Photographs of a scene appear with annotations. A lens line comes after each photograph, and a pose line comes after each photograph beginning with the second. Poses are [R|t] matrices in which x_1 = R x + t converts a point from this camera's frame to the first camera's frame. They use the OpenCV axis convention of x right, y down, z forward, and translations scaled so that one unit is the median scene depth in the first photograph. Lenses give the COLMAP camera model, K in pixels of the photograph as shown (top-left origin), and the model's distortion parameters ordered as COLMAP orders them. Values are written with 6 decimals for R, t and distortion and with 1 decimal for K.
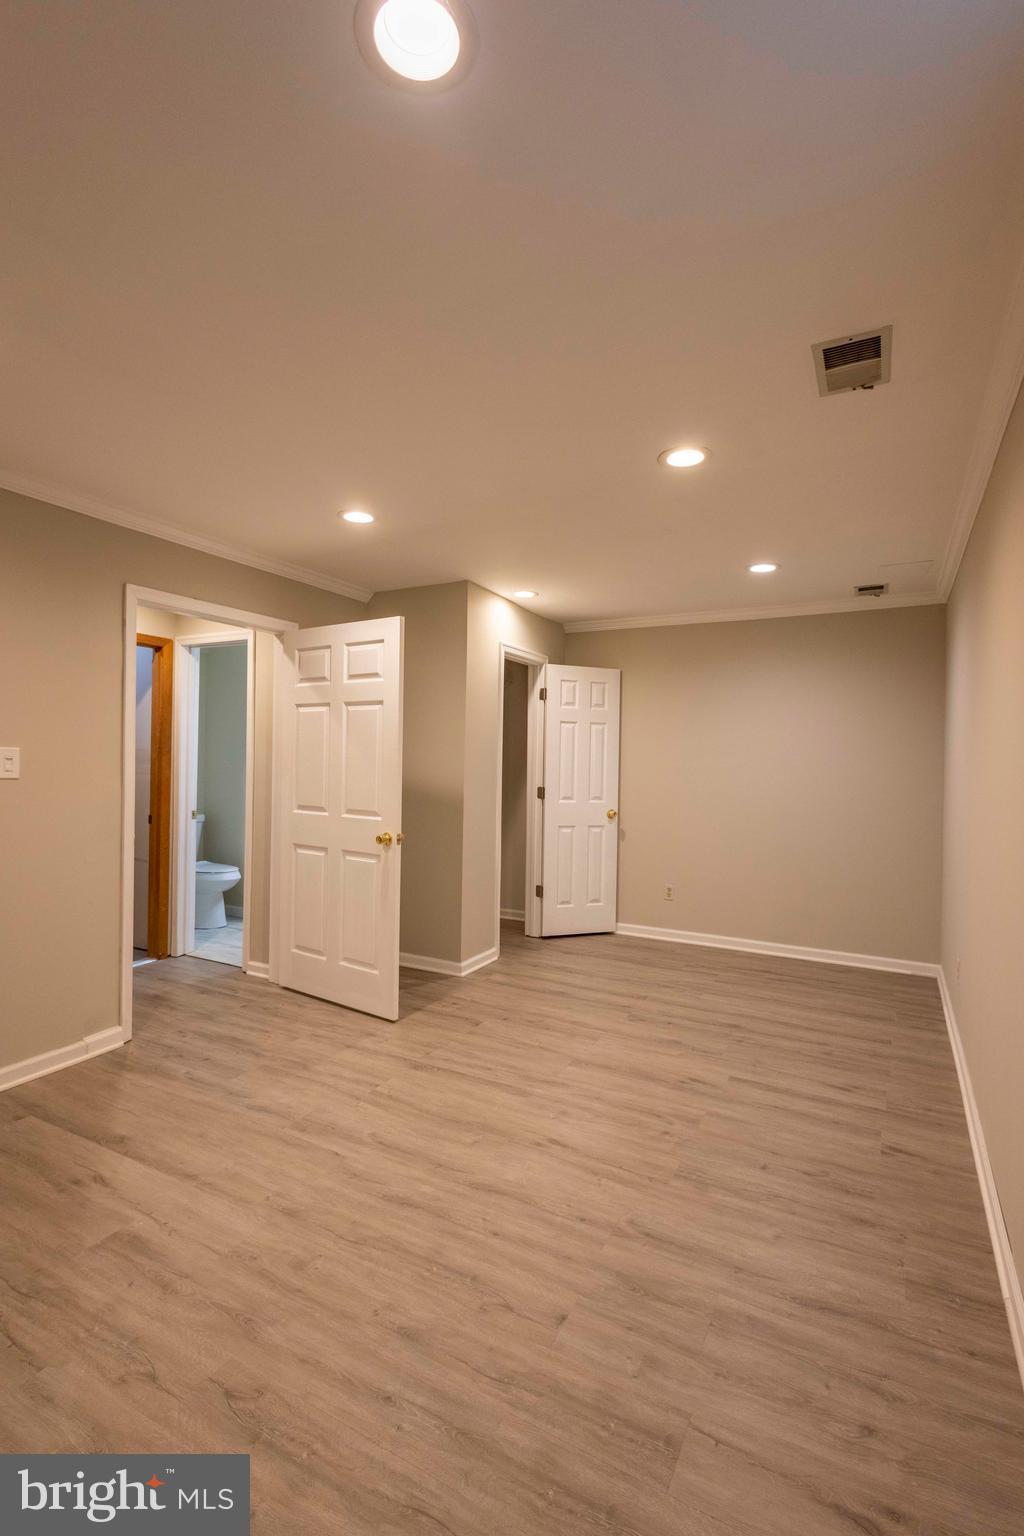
lens RADIAL K [[703.6, 0, 510.4], [0, 703.6, 760.4], [0, 0, 1]] dist [0.002948, 0.000157]
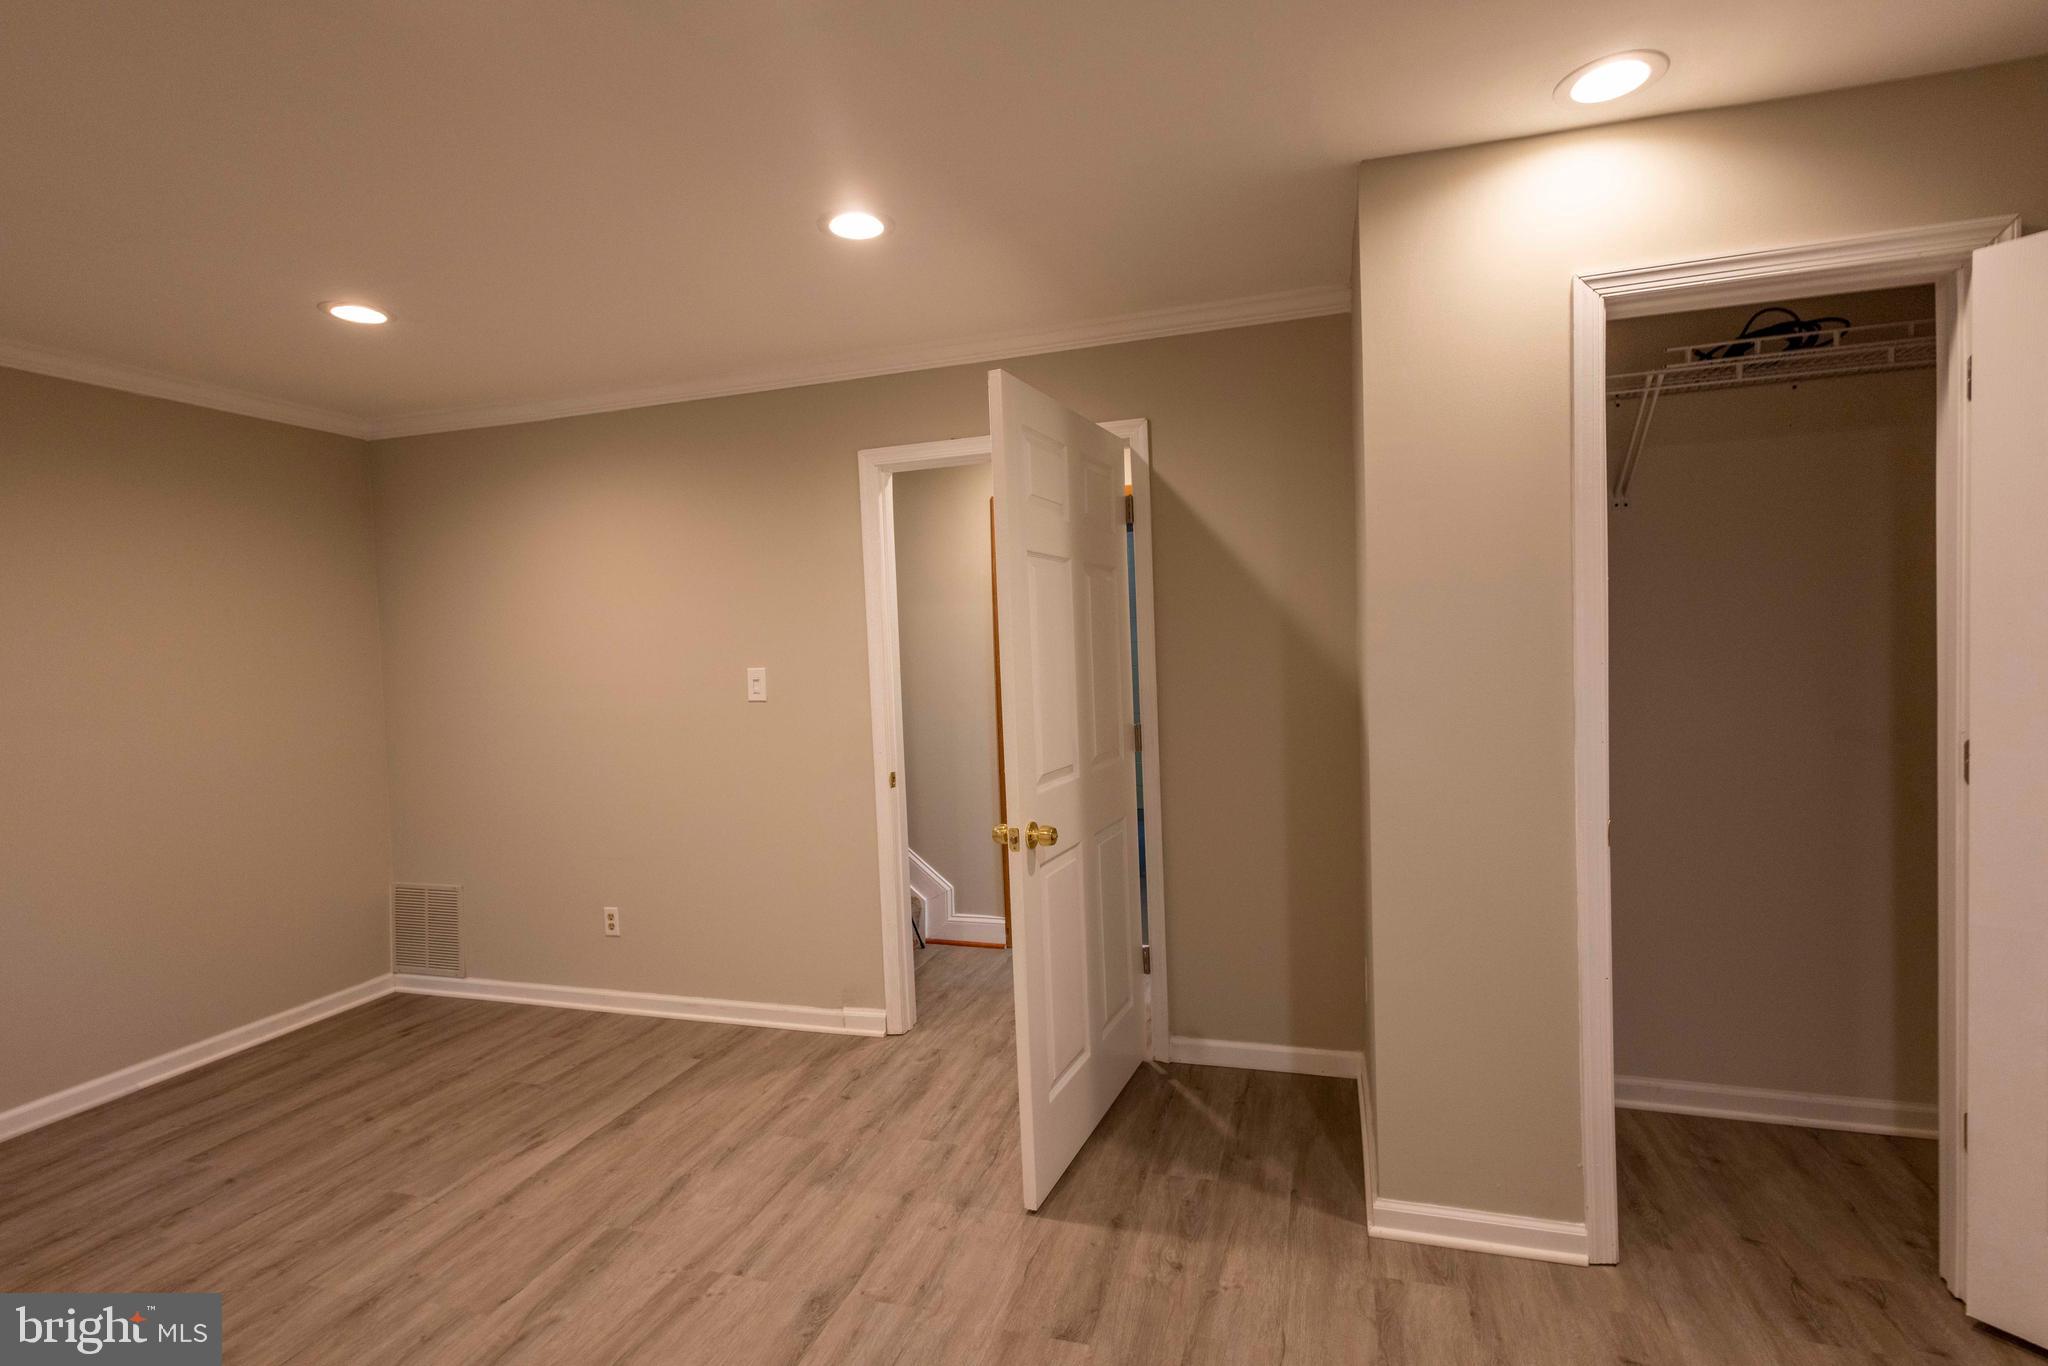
lens RADIAL K [[927.8, 0, 1024.0], [0, 927.8, 683.0], [0, 0, 1]] dist [0.005167, 0.000297]
pose [[0.198910, 0.011358, -0.979952, 0.545640], [0.039422, 0.999031, 0.019581, -0.007191], [0.979225, -0.042526, 0.198270, 1.052912]]
